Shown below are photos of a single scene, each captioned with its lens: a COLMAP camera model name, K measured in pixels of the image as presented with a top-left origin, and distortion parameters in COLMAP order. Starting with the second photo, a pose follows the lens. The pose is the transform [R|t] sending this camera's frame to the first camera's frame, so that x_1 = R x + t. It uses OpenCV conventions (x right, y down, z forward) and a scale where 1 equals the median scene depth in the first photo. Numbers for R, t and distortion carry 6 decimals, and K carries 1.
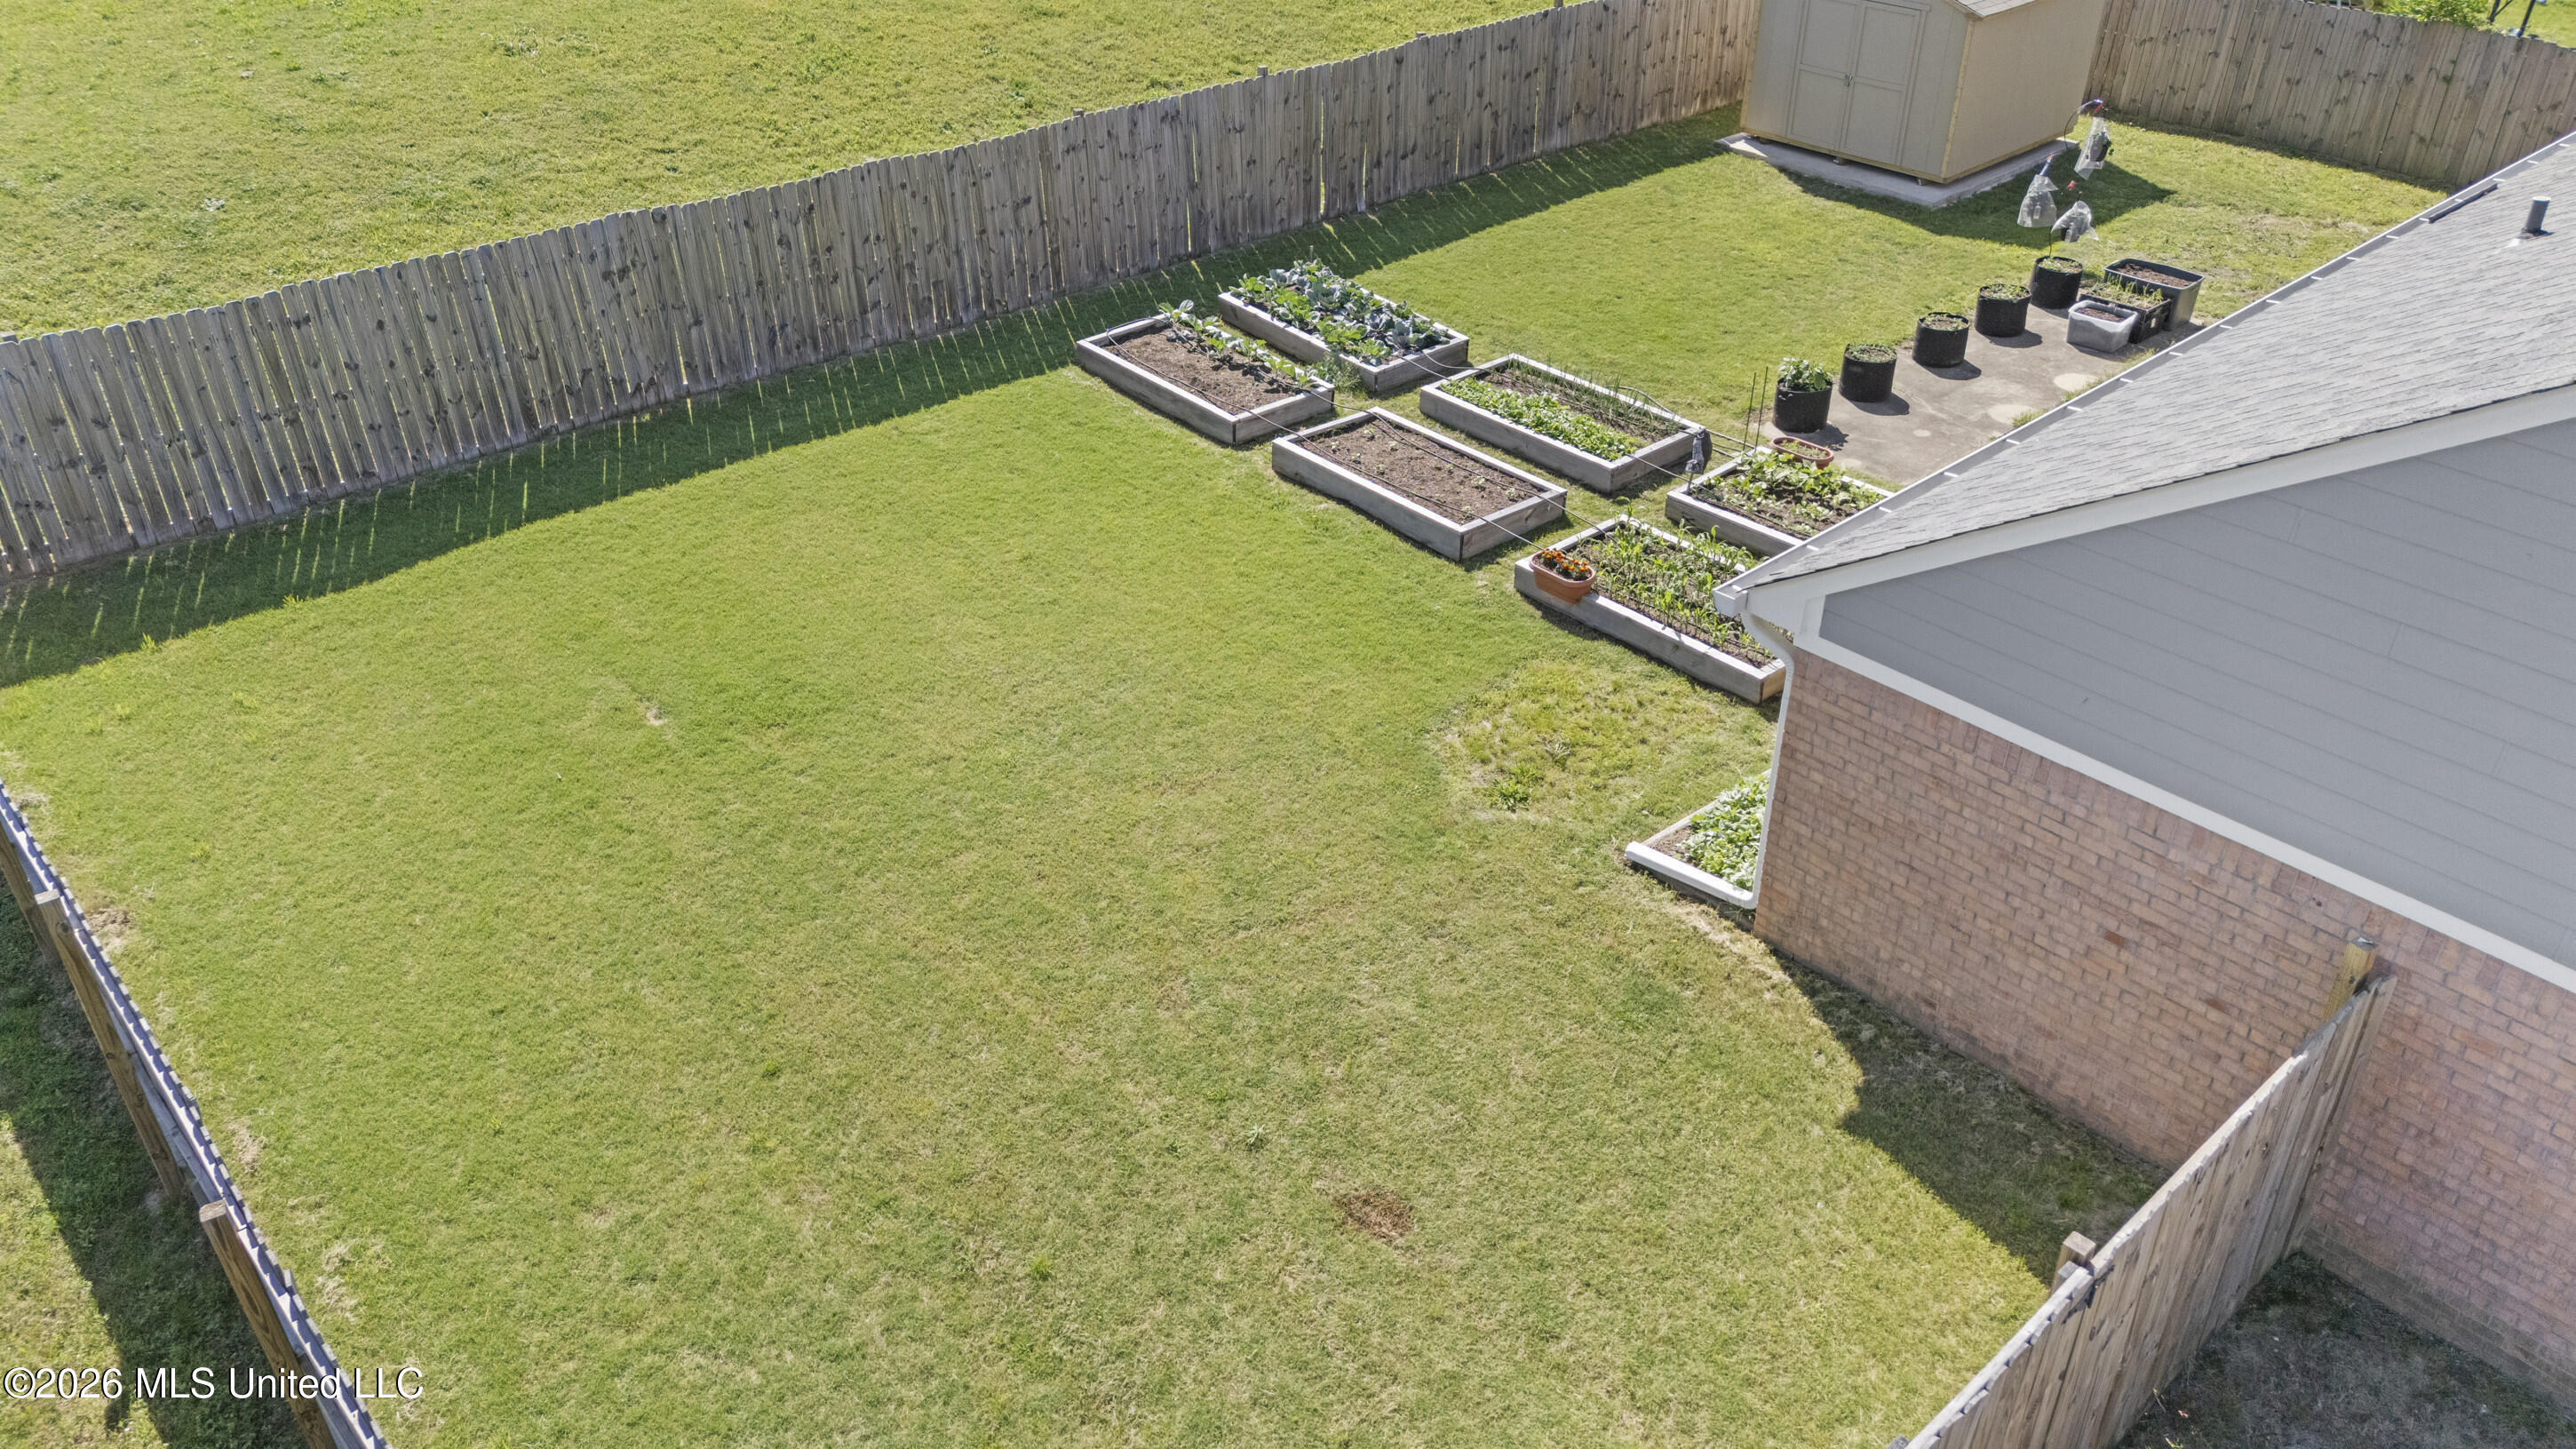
lens RADIAL K [[1930.0, 0, 1291.7], [0, 1930.0, 722.8], [0, 0, 1]] dist [0.051578, -0.010304]
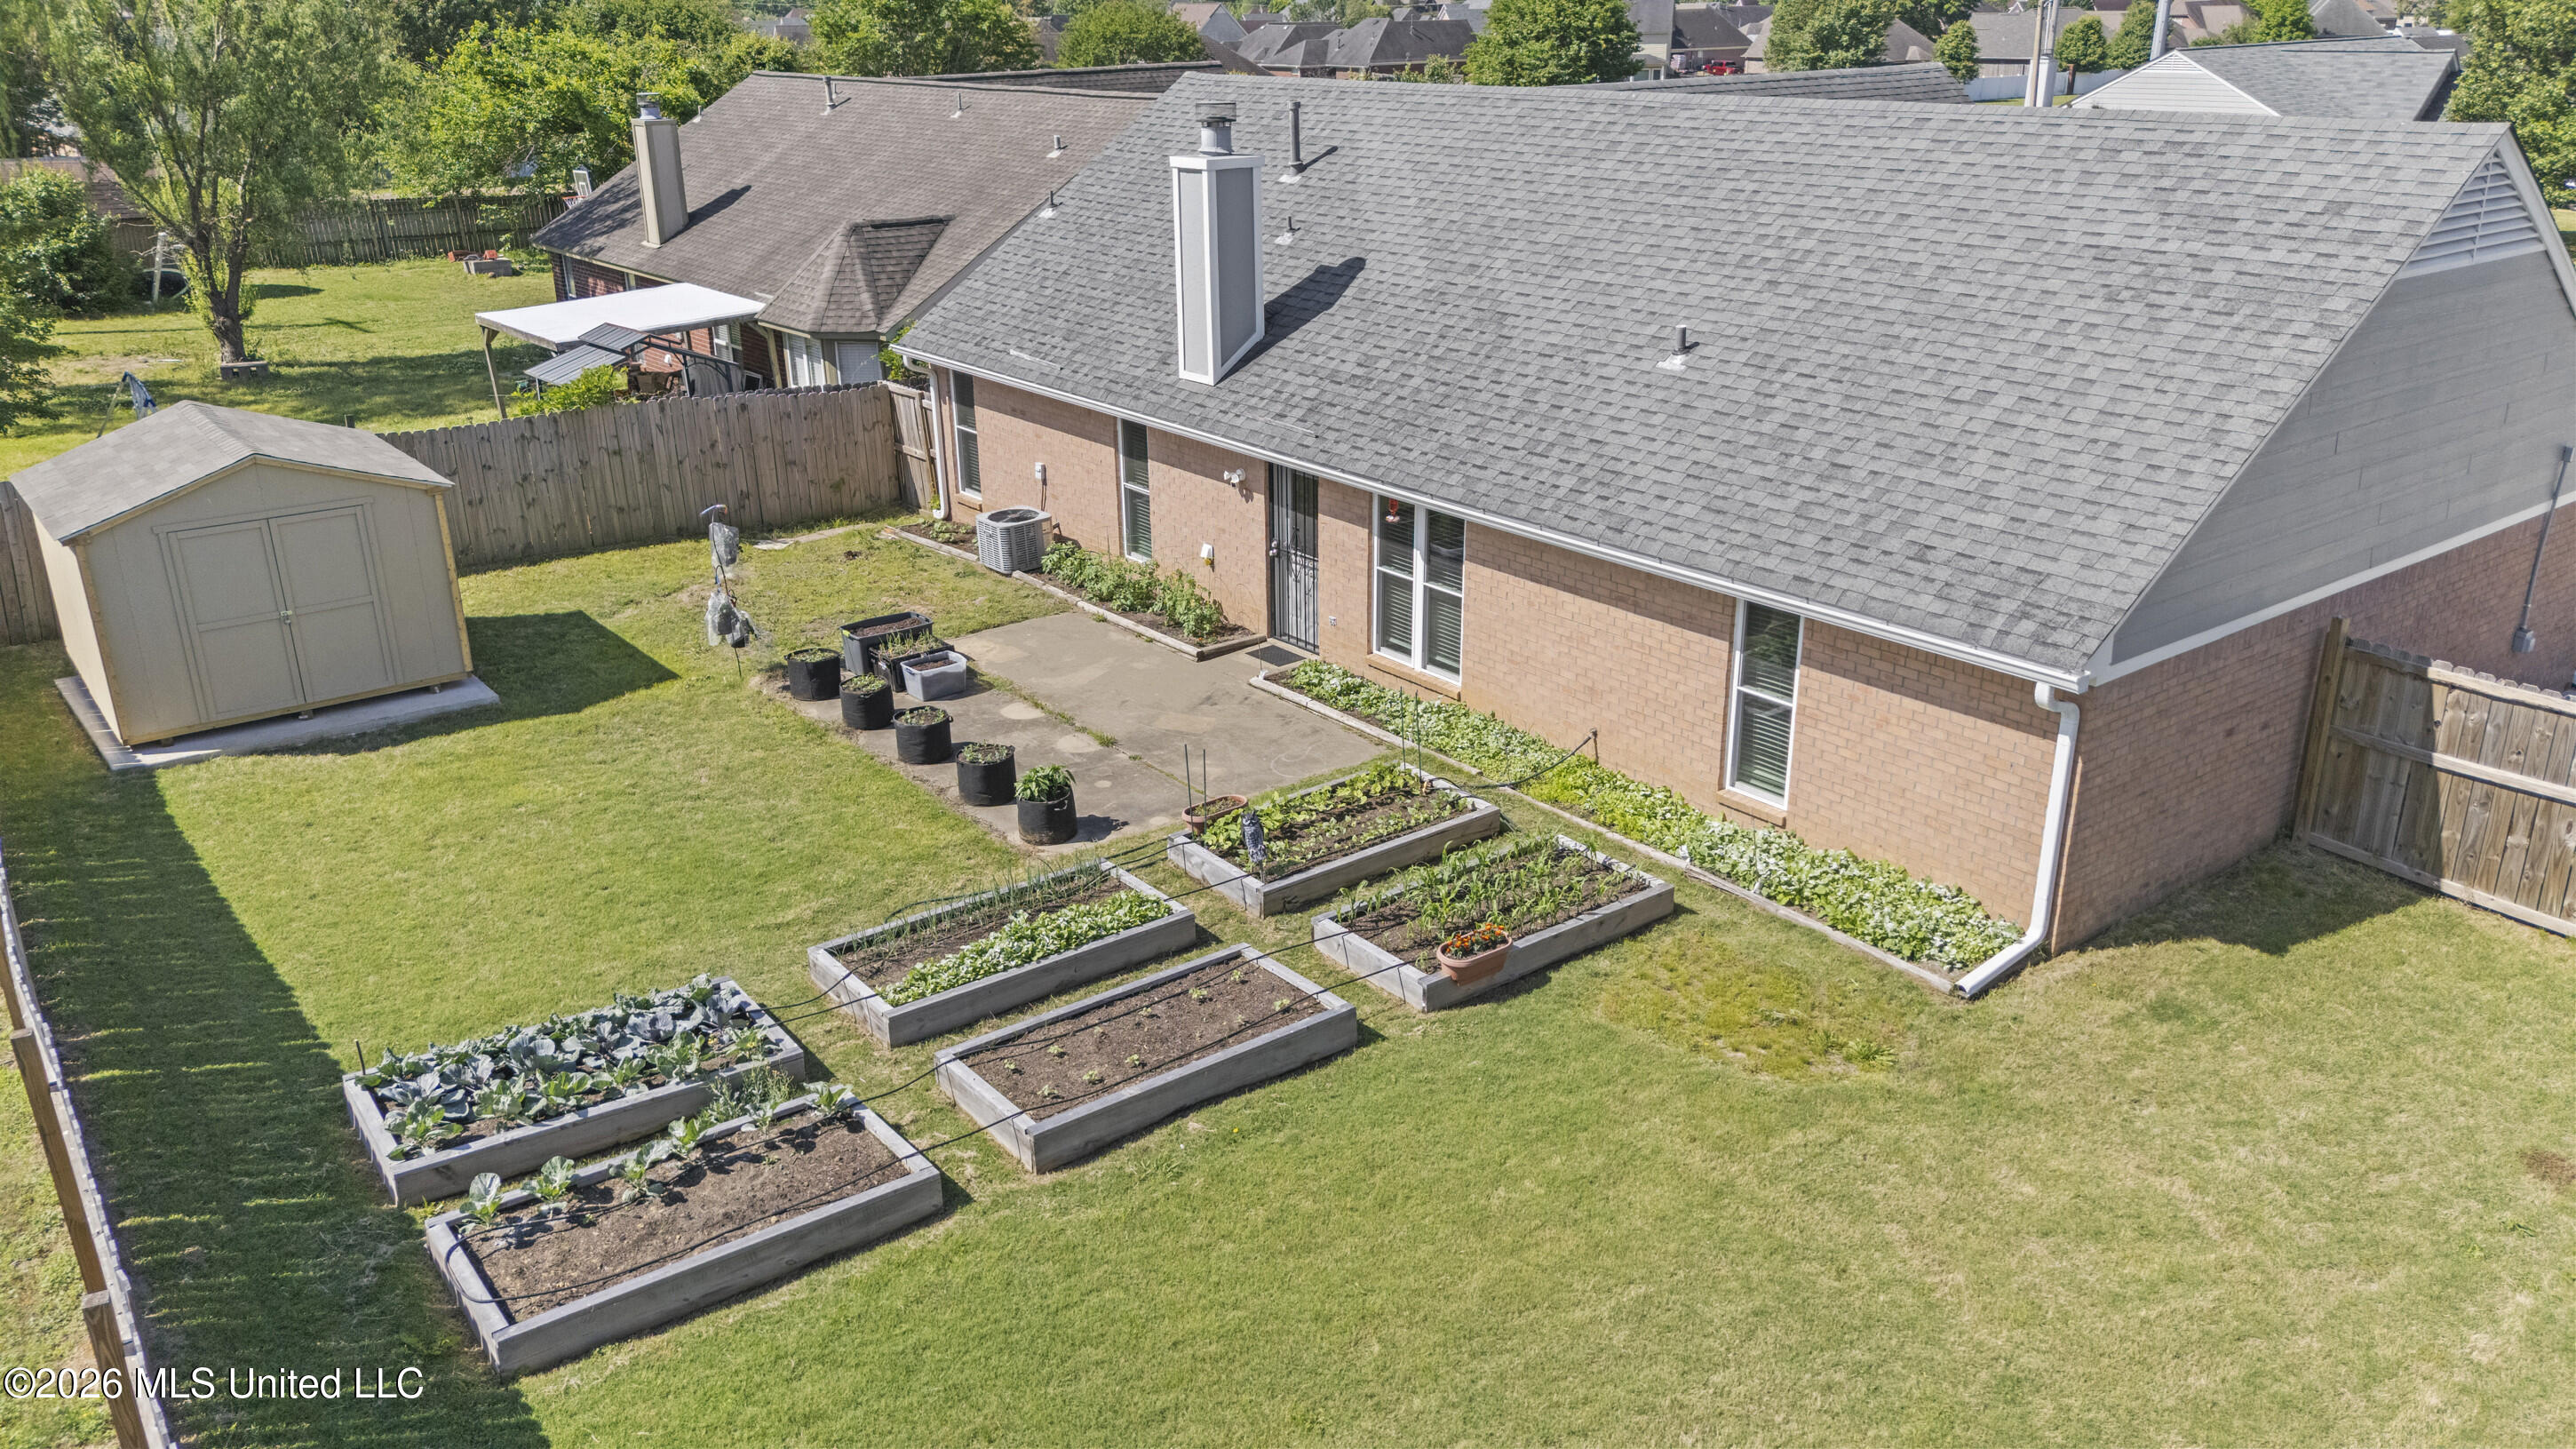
lens RADIAL K [[1930.0, 0, 1288.2], [0, 1930.0, 727.2], [0, 0, 1]] dist [0.051578, -0.010304]
pose [[0.062405, -0.346004, 0.936155, -0.502418], [0.550532, 0.794309, 0.256879, -0.331133], [-0.832478, 0.499353, 0.240055, 0.614127]]
